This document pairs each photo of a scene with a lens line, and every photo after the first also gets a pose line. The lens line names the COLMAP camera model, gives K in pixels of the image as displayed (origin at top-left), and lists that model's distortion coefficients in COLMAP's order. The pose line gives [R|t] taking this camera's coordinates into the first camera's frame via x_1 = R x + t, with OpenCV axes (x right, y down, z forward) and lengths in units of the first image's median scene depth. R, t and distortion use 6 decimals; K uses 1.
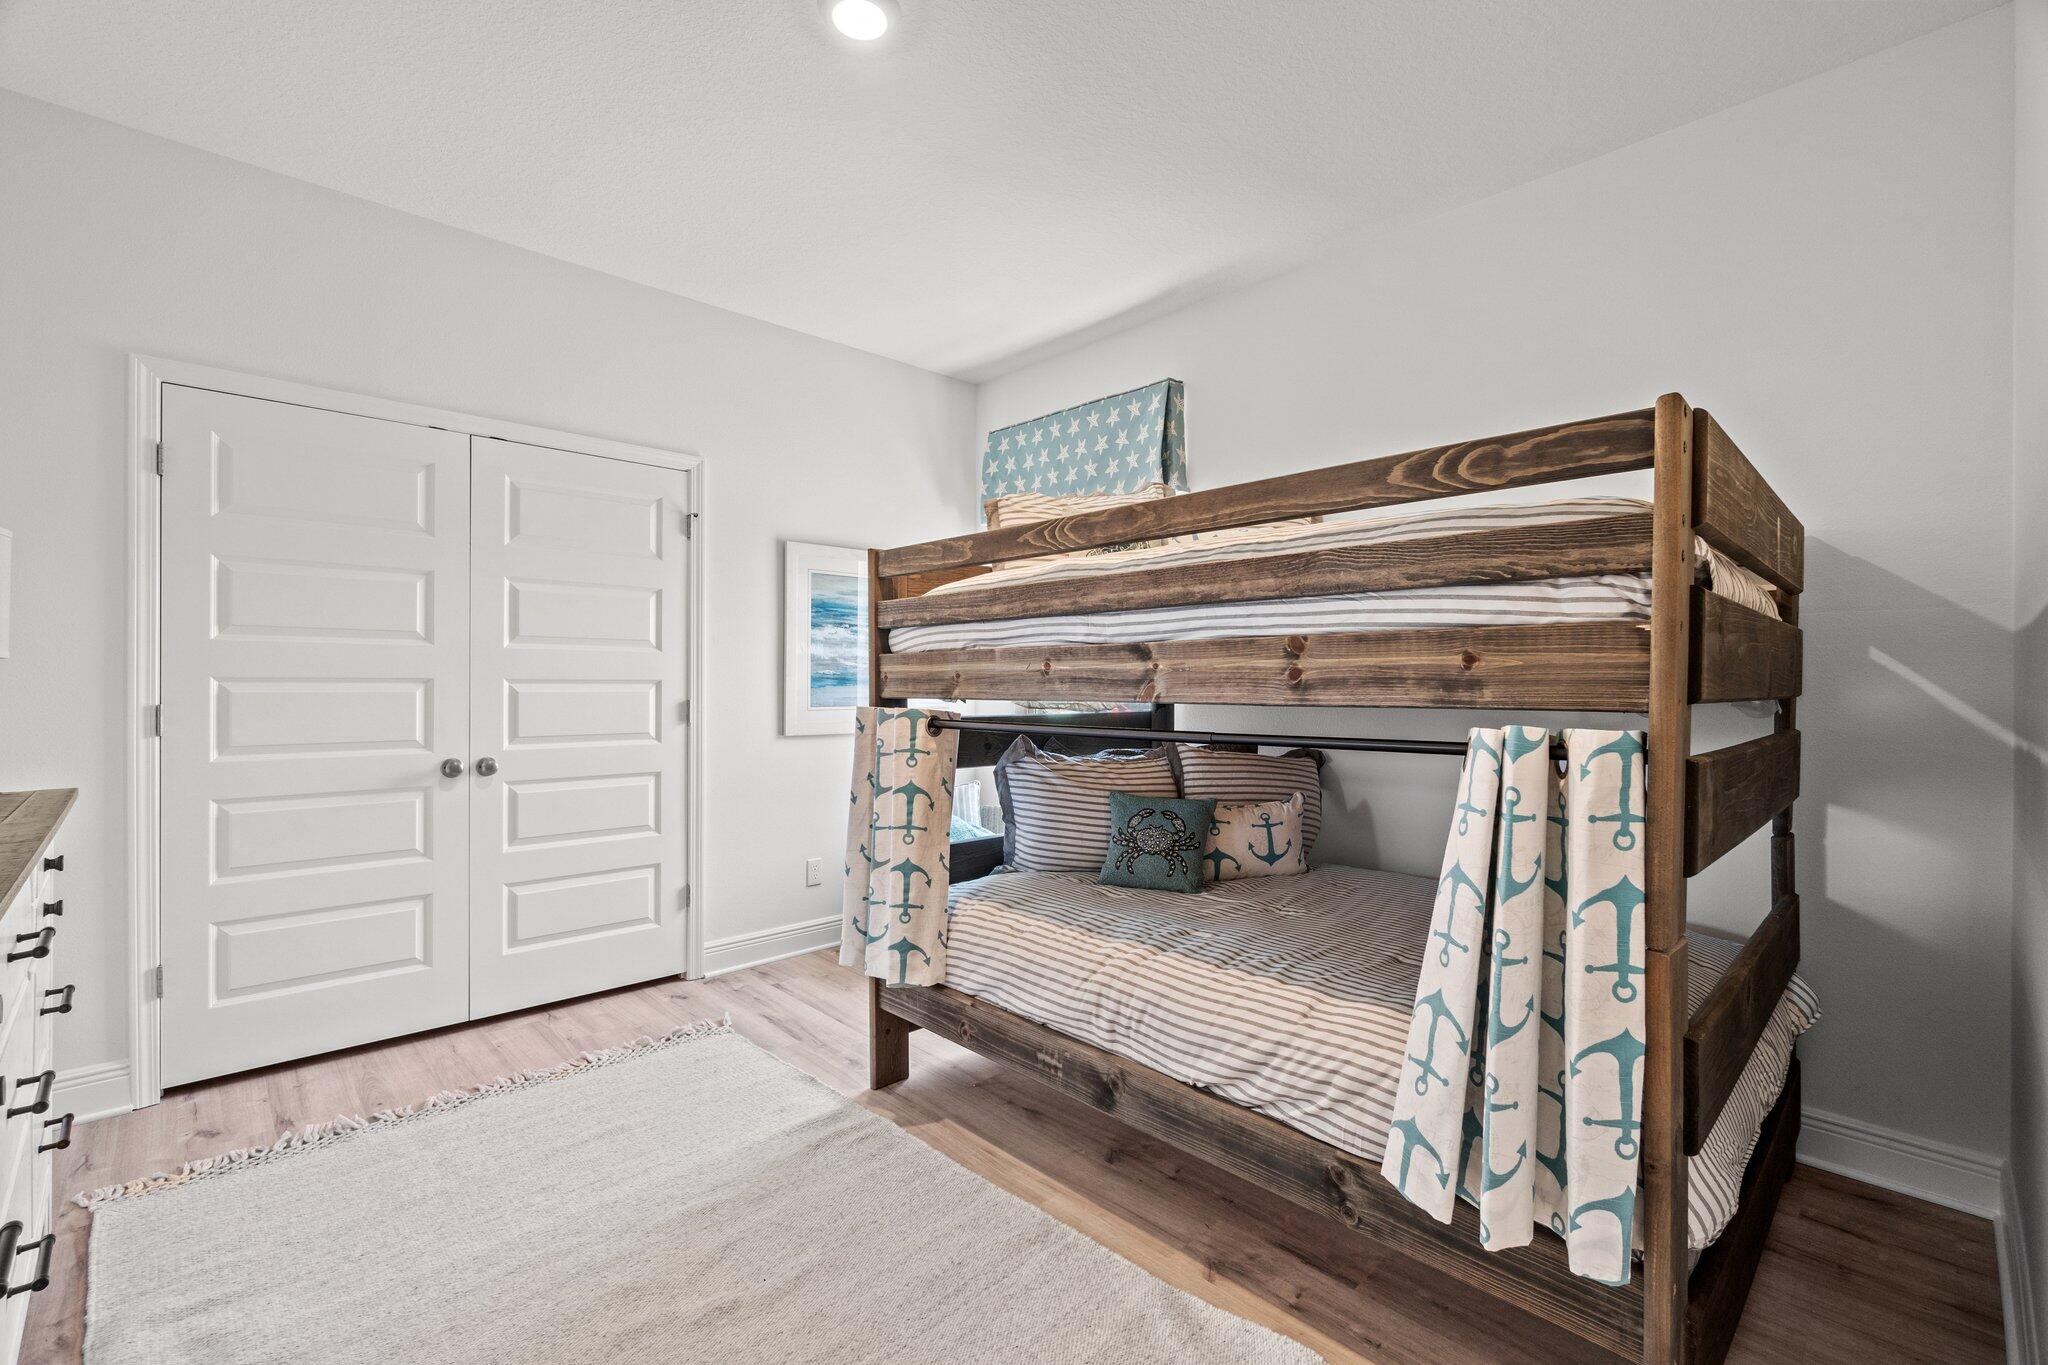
lens RADIAL K [[881.2, 0, 1025.1], [0, 881.2, 685.8], [0, 0, 1]] dist [-0.001330, 0.000379]
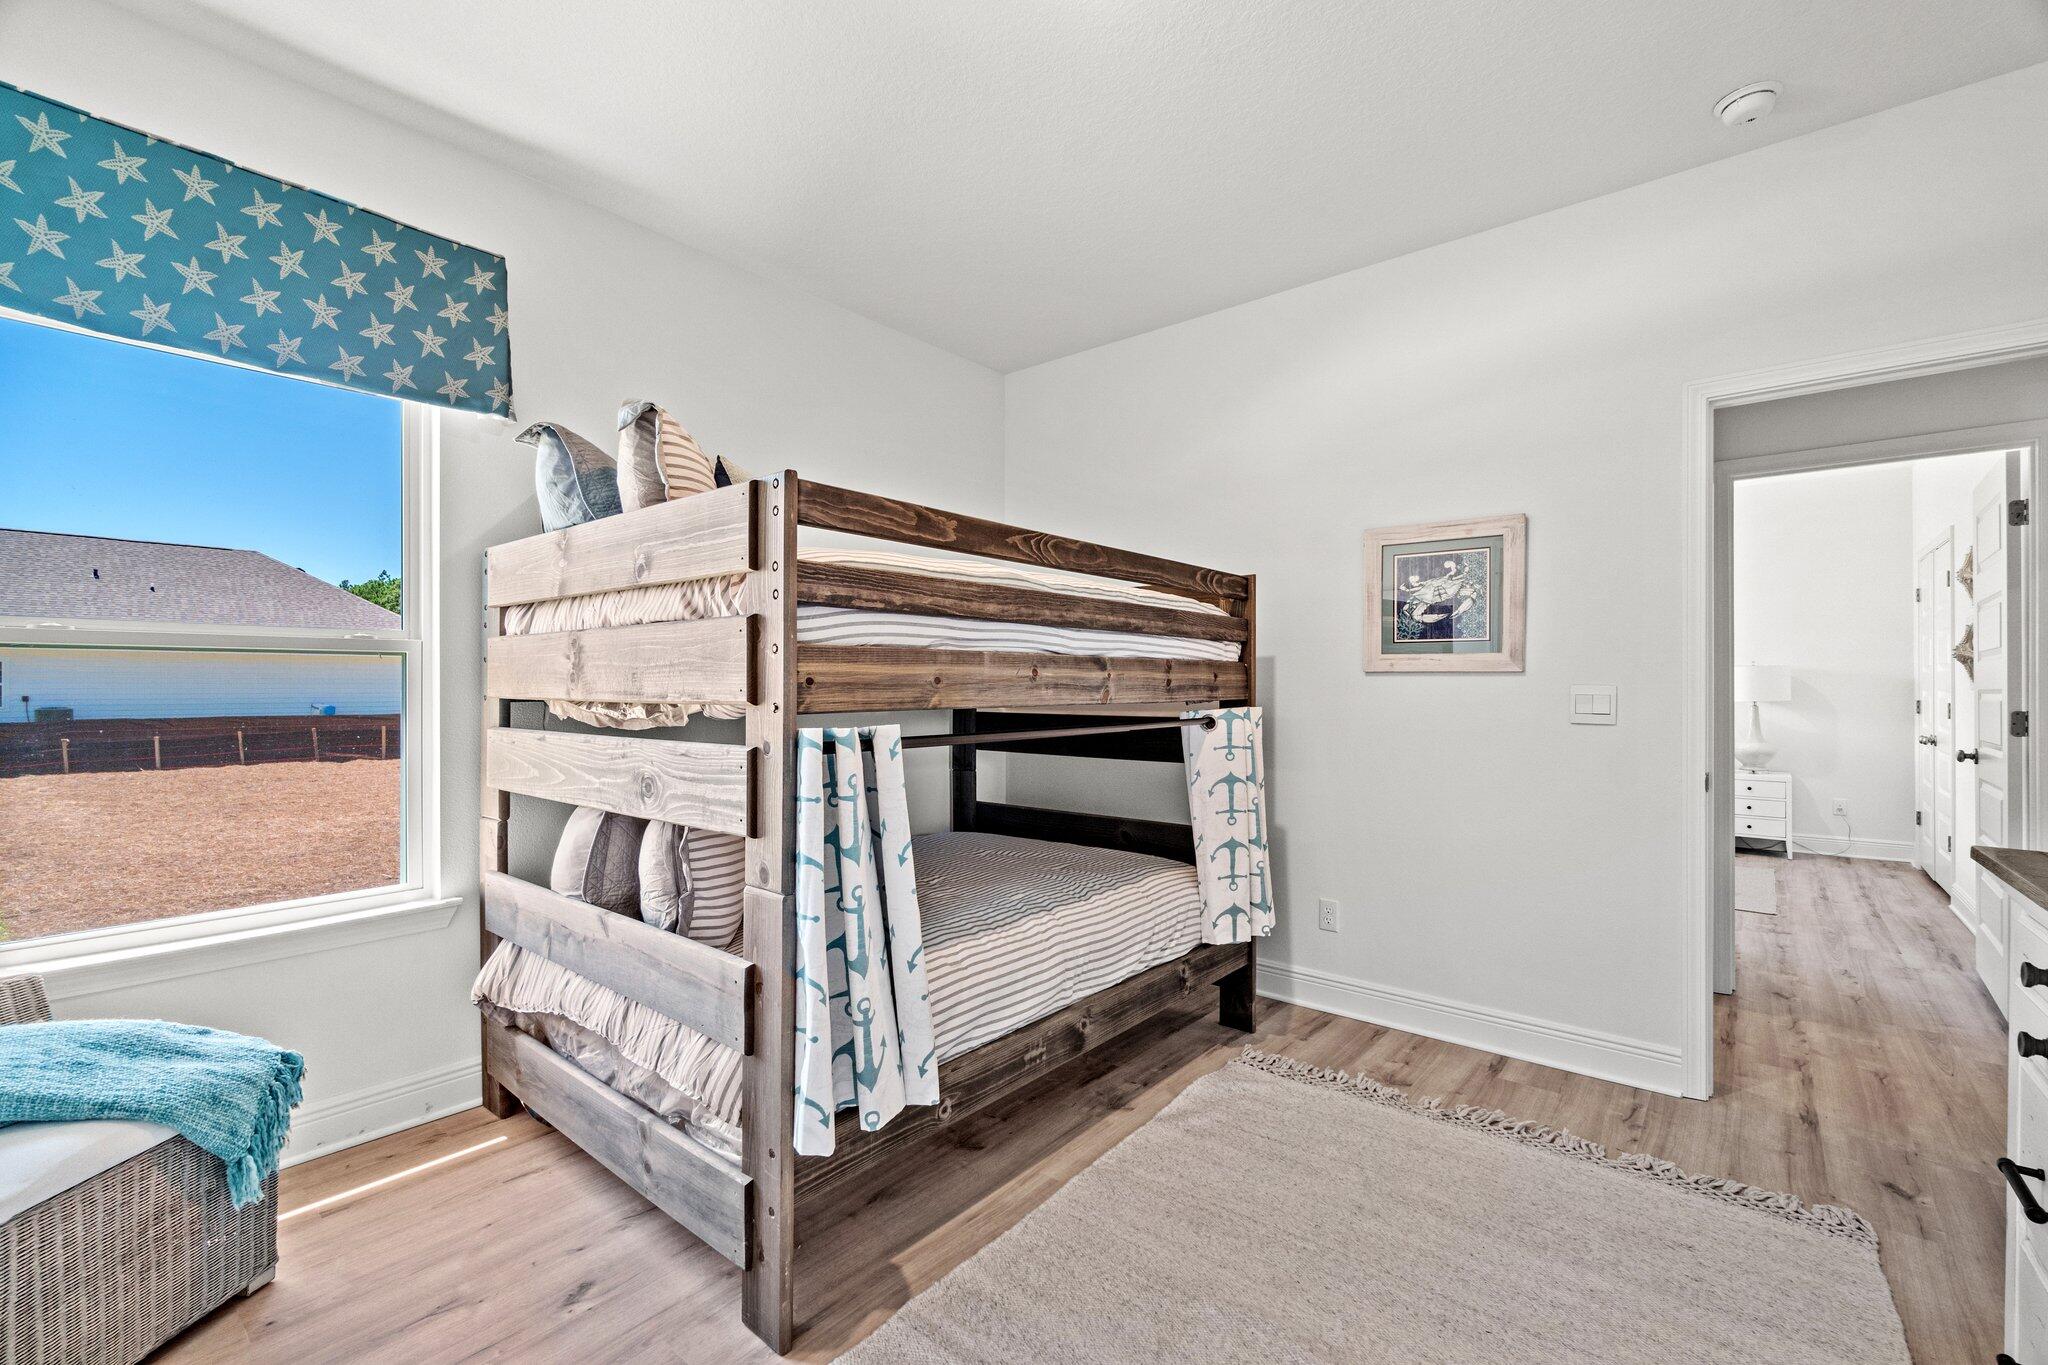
lens RADIAL K [[887.1, 0, 1026.7], [0, 887.1, 686.8], [0, 0, 1]] dist [-0.006596, -0.000072]
pose [[-0.119179, -0.002729, 0.992869, -1.024998], [0.001772, 0.999994, 0.002961, -0.008887], [-0.992871, 0.002112, -0.119173, 1.156997]]
